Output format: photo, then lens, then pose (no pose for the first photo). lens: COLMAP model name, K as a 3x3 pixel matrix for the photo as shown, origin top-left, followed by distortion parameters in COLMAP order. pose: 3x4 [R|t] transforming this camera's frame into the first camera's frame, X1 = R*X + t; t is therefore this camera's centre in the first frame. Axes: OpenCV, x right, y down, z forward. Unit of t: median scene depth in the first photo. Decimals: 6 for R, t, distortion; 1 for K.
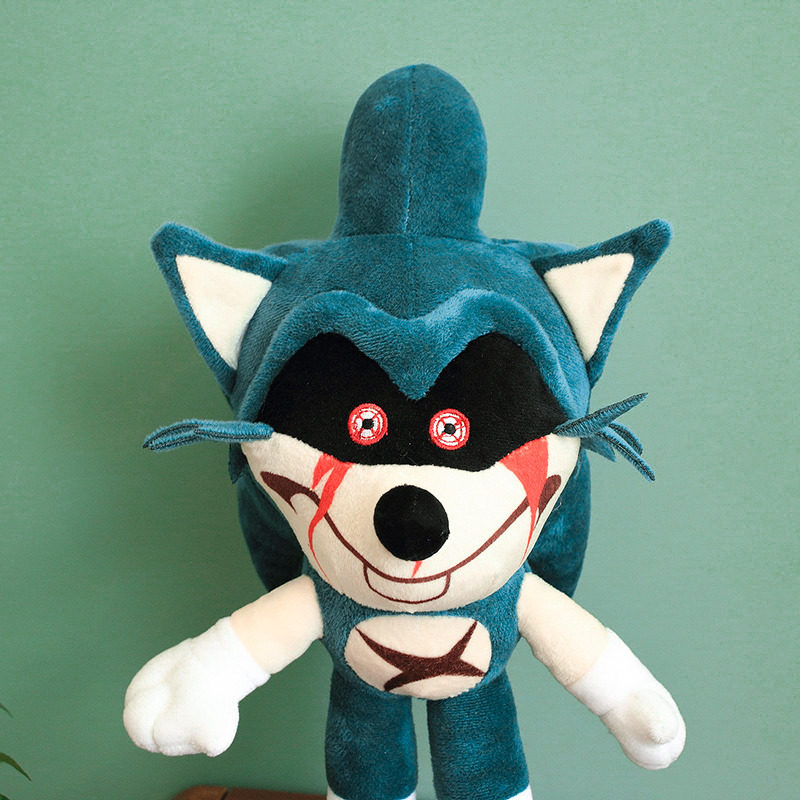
lens RADIAL K [[1238.7, 0, 400.0], [0, 1238.7, 400.0], [0, 0, 1]] dist [-0.049144, 0.065900]
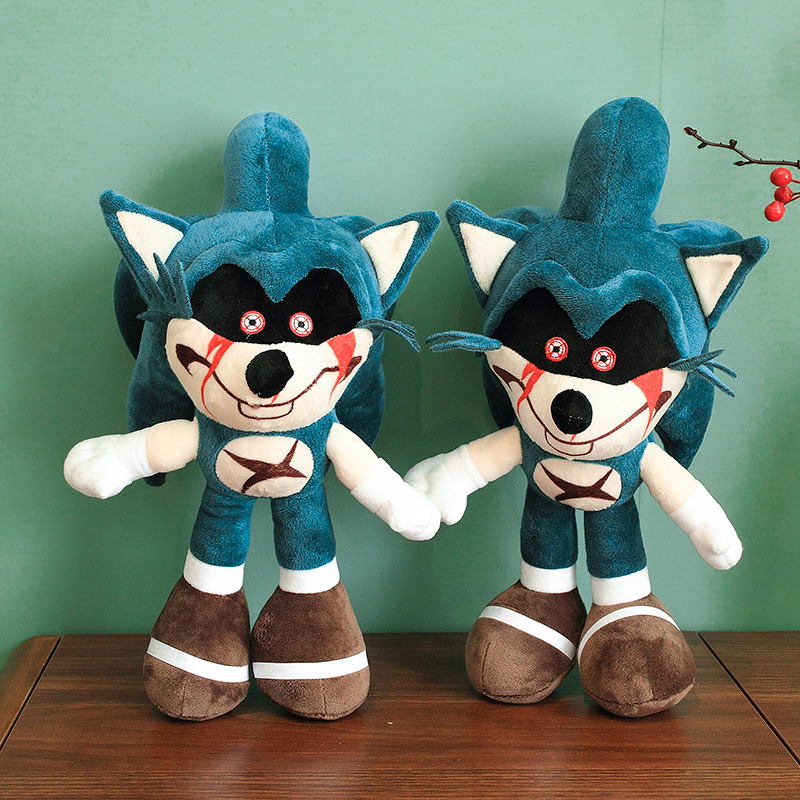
lens RADIAL K [[1238.7, 0, 400.0], [0, 1238.7, 400.0], [0, 0, 1]] dist [-0.049144, 0.065900]
pose [[0.968549, 0.127765, -0.213518, 0.129048], [-0.087388, 0.978106, 0.188872, -0.201019], [0.232974, -0.164273, 0.958508, -0.645248]]
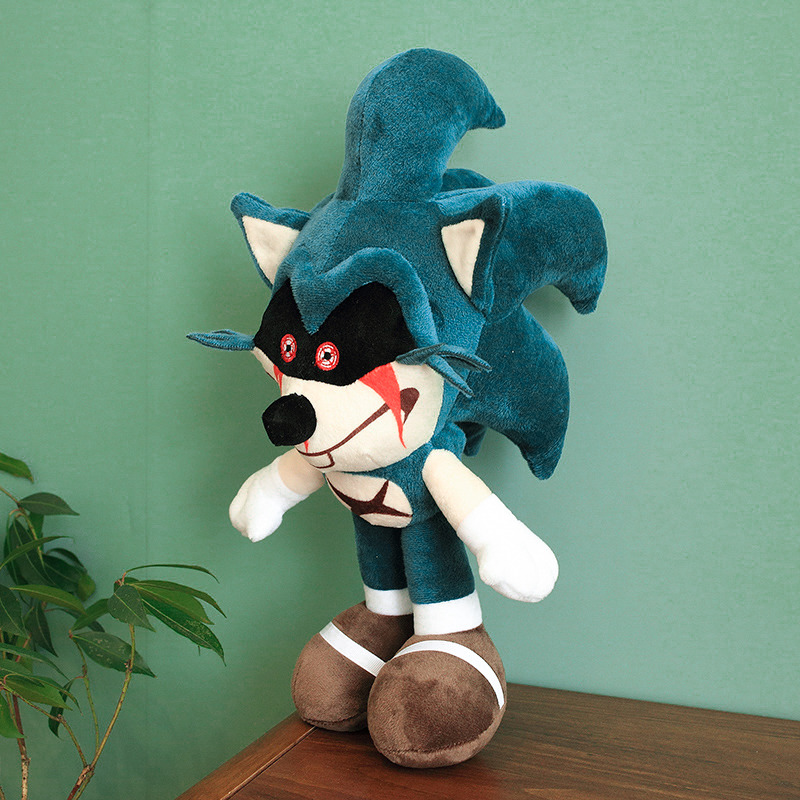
lens RADIAL K [[1238.7, 0, 400.0], [0, 1238.7, 400.0], [0, 0, 1]] dist [-0.049144, 0.065900]
pose [[0.819802, 0.082948, -0.566608, 0.879616], [0.043874, 0.977447, 0.206572, -0.209042], [0.570965, -0.194207, 0.797674, -0.121603]]
